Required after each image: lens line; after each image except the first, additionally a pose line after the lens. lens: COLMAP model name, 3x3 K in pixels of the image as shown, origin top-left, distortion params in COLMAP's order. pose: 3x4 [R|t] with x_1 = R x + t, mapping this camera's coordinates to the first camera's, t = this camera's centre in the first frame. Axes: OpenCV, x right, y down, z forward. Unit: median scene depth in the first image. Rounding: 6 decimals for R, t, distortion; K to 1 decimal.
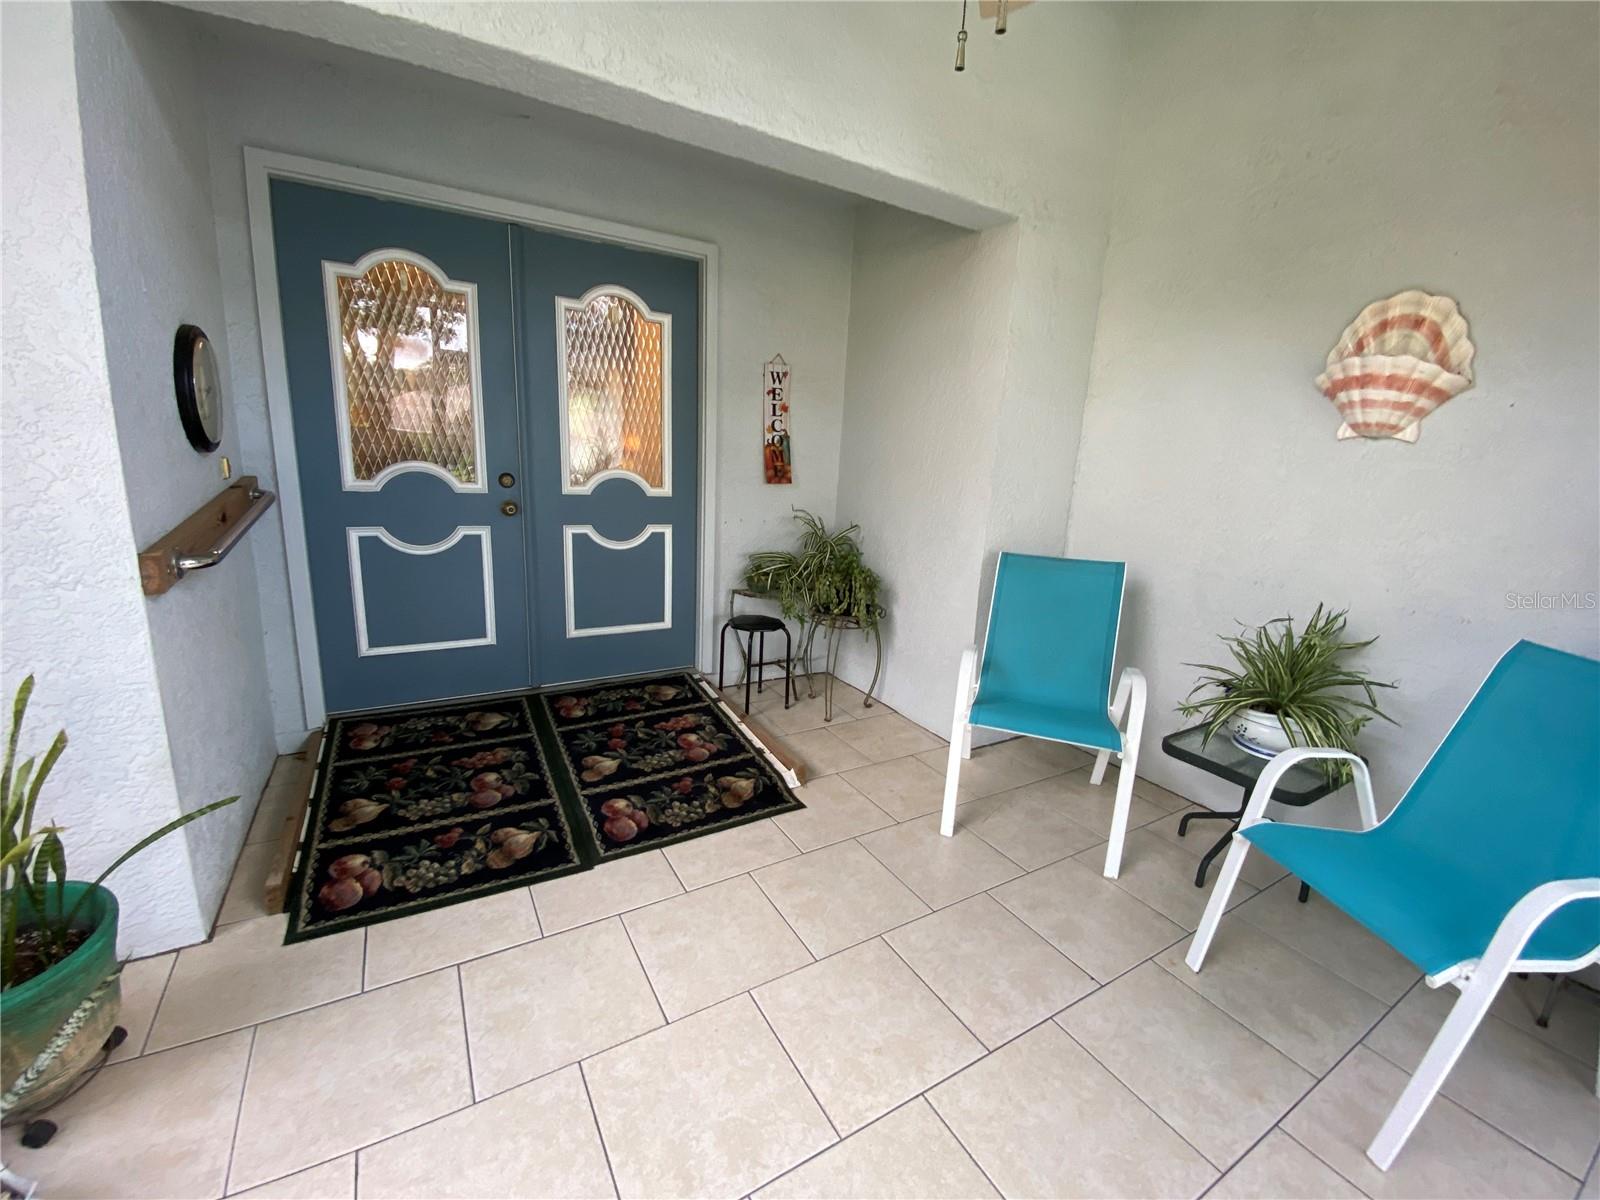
lens RADIAL K [[646.4, 0, 783.0], [0, 646.4, 598.4], [0, 0, 1]] dist [0.024397, -0.019951]
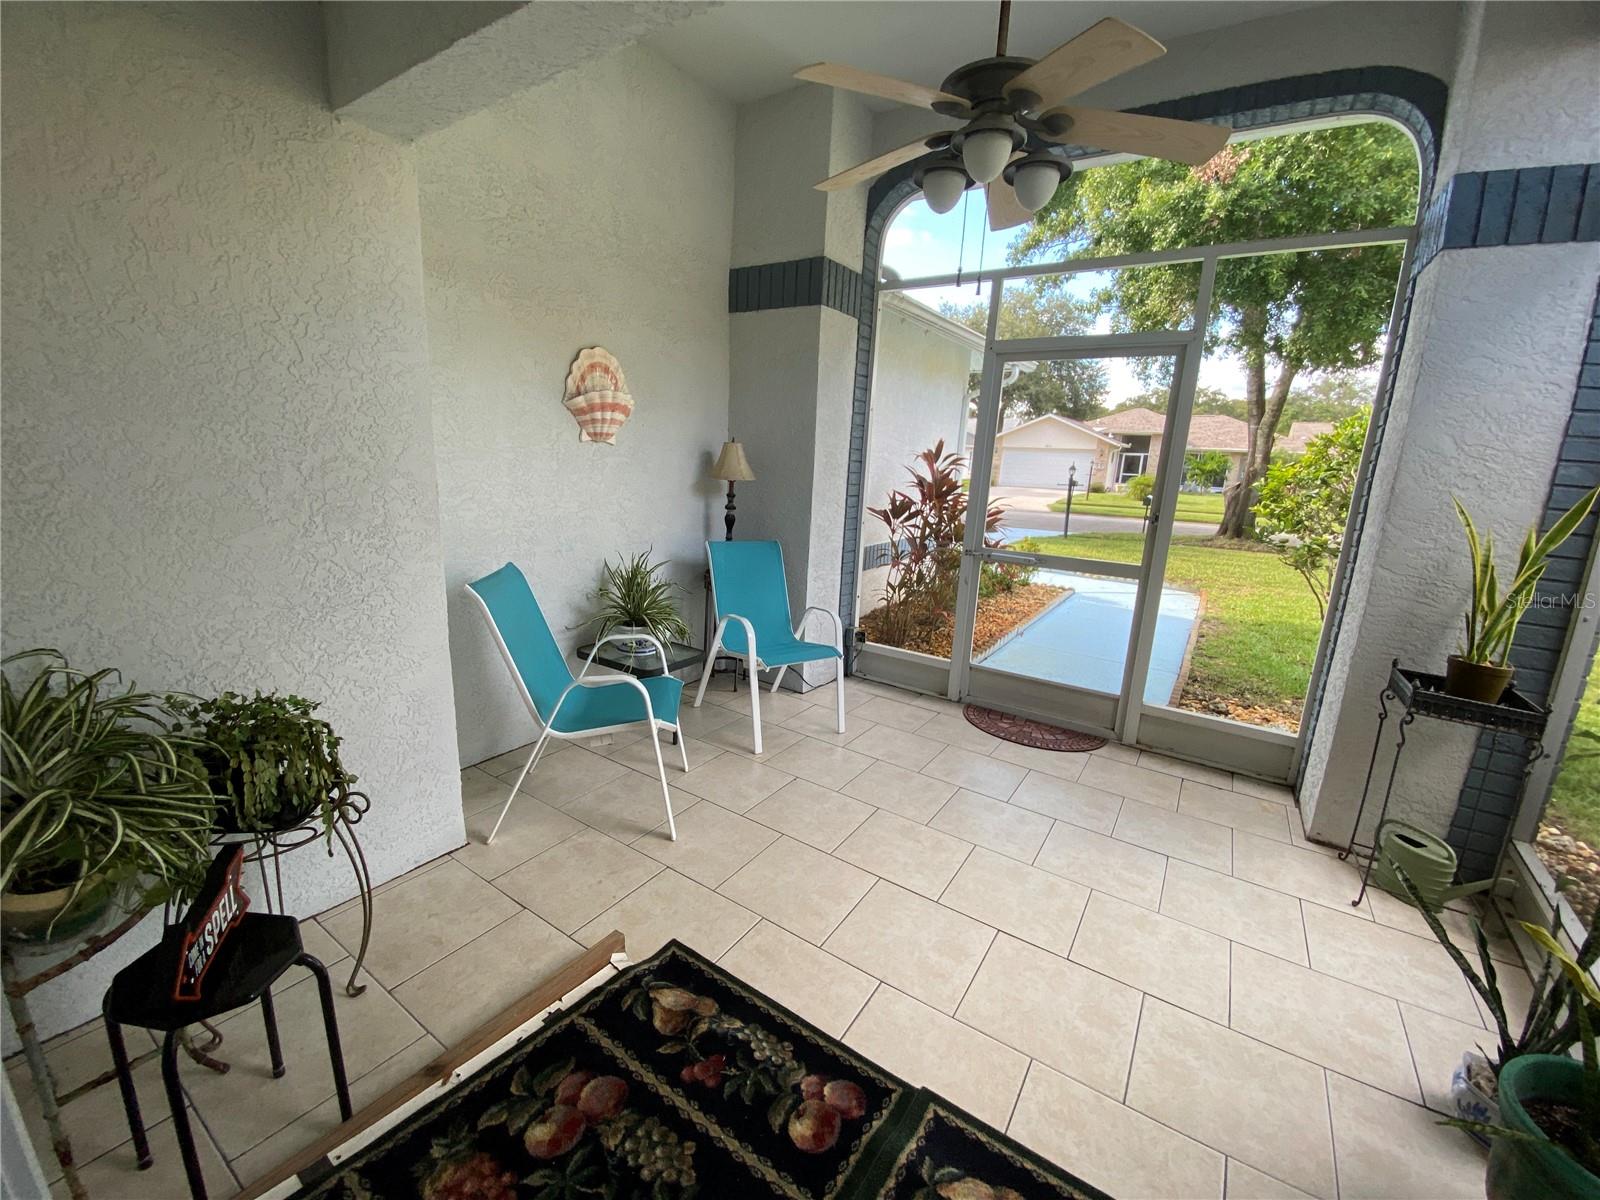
lens RADIAL K [[645.7, 0, 797.0], [0, 645.7, 594.6], [0, 0, 1]] dist [0.023142, -0.020522]
pose [[-0.439294, -0.271738, 0.856259, -0.616311], [0.126966, 0.924805, 0.358630, -0.346288], [-0.889326, 0.266260, -0.371760, 1.078245]]
